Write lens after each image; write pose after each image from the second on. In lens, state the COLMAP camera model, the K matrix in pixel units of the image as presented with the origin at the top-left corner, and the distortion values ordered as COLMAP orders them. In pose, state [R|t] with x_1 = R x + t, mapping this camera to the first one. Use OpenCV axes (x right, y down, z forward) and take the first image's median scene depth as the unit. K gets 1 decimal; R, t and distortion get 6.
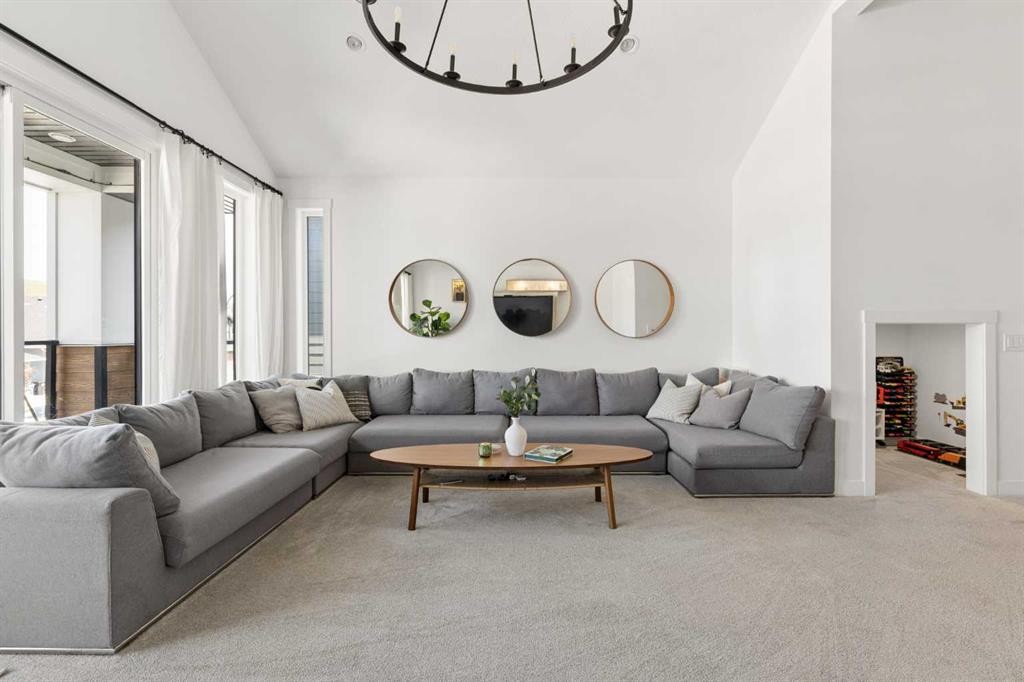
lens RADIAL K [[458.8, 0, 512.0], [0, 458.8, 341.0], [0, 0, 1]] dist [-0.003490, -0.000022]
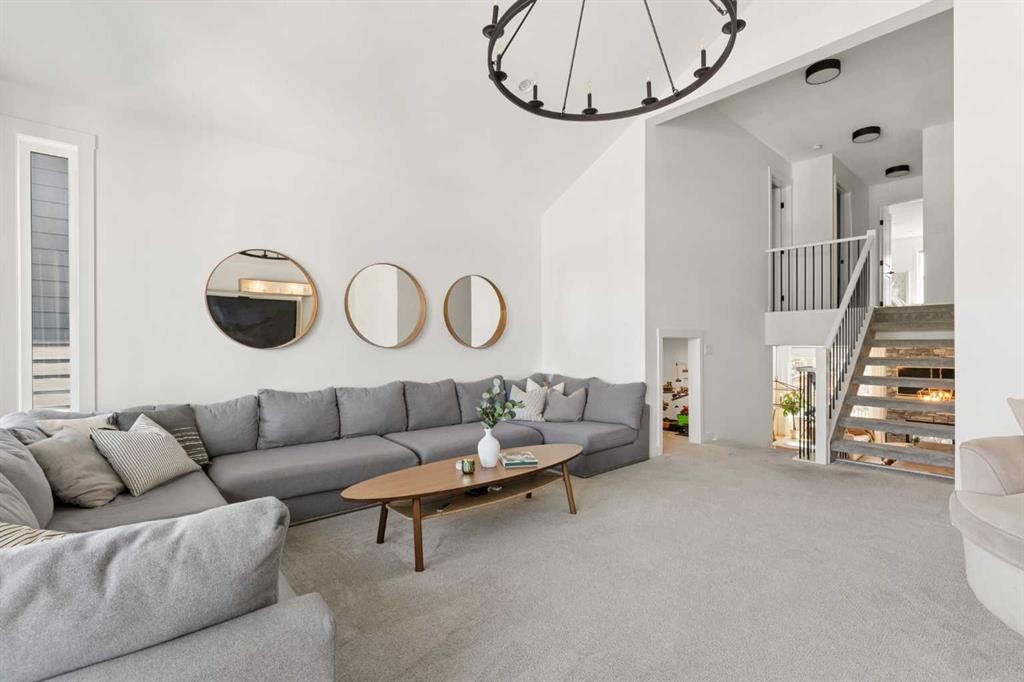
lens RADIAL K [[466.5, 0, 510.5], [0, 466.5, 350.2], [0, 0, 1]] dist [-0.002399, 0.000031]
pose [[0.754927, -0.007937, 0.655761, -0.435889], [0.009379, 0.999955, 0.001305, -0.003399], [-0.655742, 0.005165, 0.754968, 0.144566]]
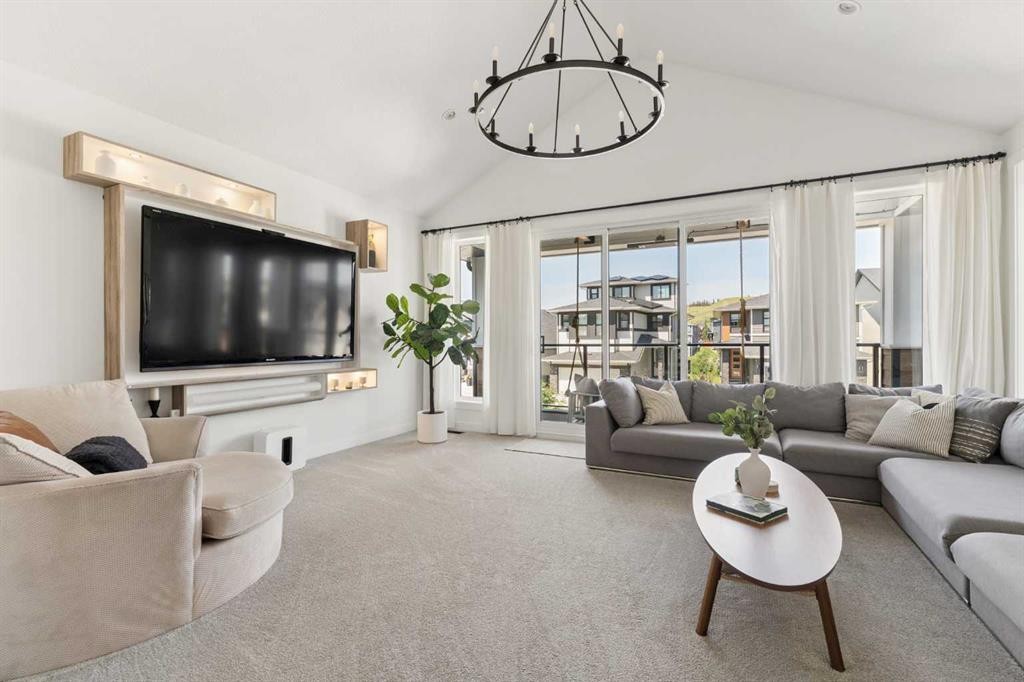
lens RADIAL K [[454.3, 0, 511.4], [0, 454.3, 331.5], [0, 0, 1]] dist [-0.003683, 0.000359]
pose [[-0.447824, -0.014347, -0.894007, 0.613579], [-0.007378, 0.999897, -0.012351, -0.011418], [0.894091, 0.001065, -0.447883, 0.686969]]
